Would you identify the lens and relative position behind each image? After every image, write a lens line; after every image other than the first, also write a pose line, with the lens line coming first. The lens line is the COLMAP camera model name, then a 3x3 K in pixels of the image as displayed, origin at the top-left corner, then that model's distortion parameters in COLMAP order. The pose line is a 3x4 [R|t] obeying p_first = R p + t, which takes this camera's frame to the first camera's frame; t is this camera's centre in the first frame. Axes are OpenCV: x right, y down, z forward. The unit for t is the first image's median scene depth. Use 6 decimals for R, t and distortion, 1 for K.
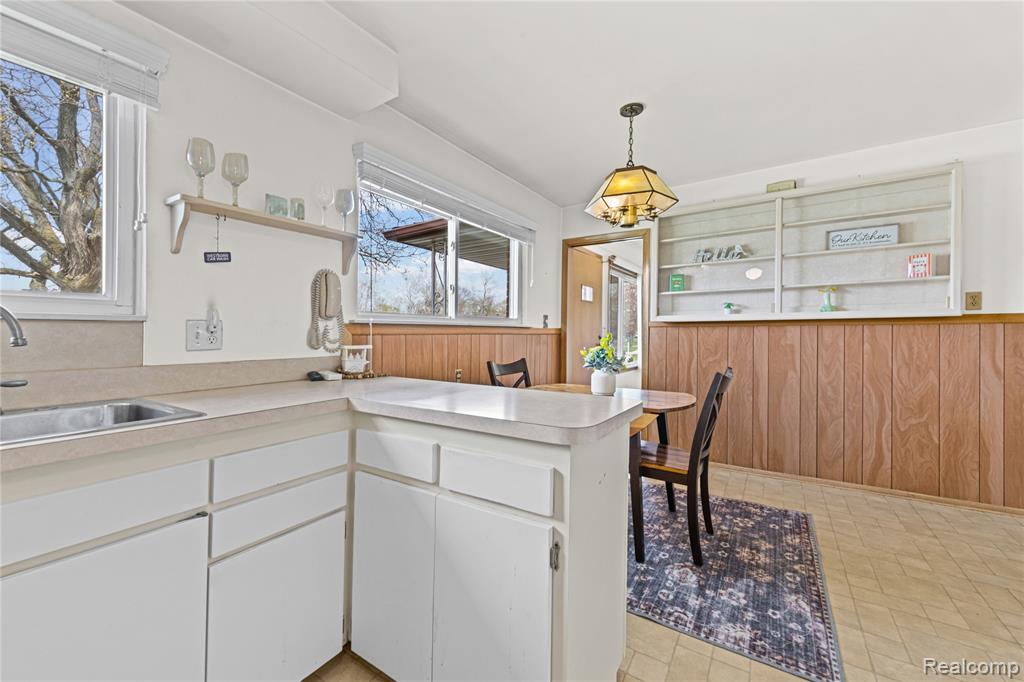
lens RADIAL K [[403.0, 0, 499.0], [0, 403.0, 329.7], [0, 0, 1]] dist [0.008408, 0.000100]
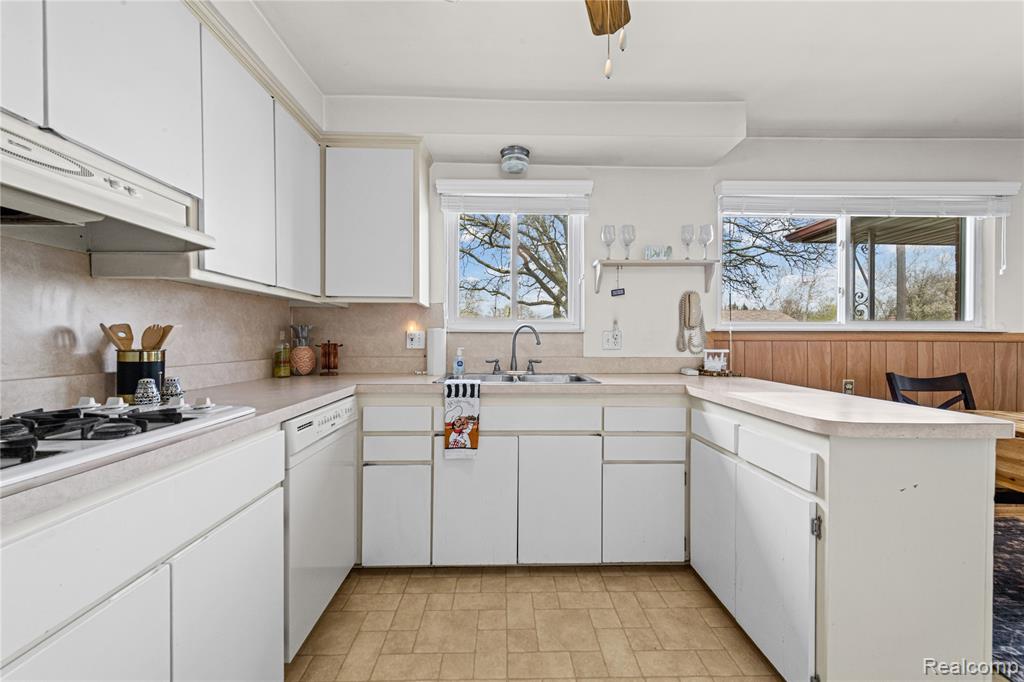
lens RADIAL K [[403.0, 0, 508.8], [0, 403.0, 341.8], [0, 0, 1]] dist [0.008408, 0.000100]
pose [[0.563165, 0.008307, -0.826302, 0.321915], [0.004736, 0.999901, 0.013279, -0.003975], [0.826331, -0.011392, 0.563070, -0.223927]]
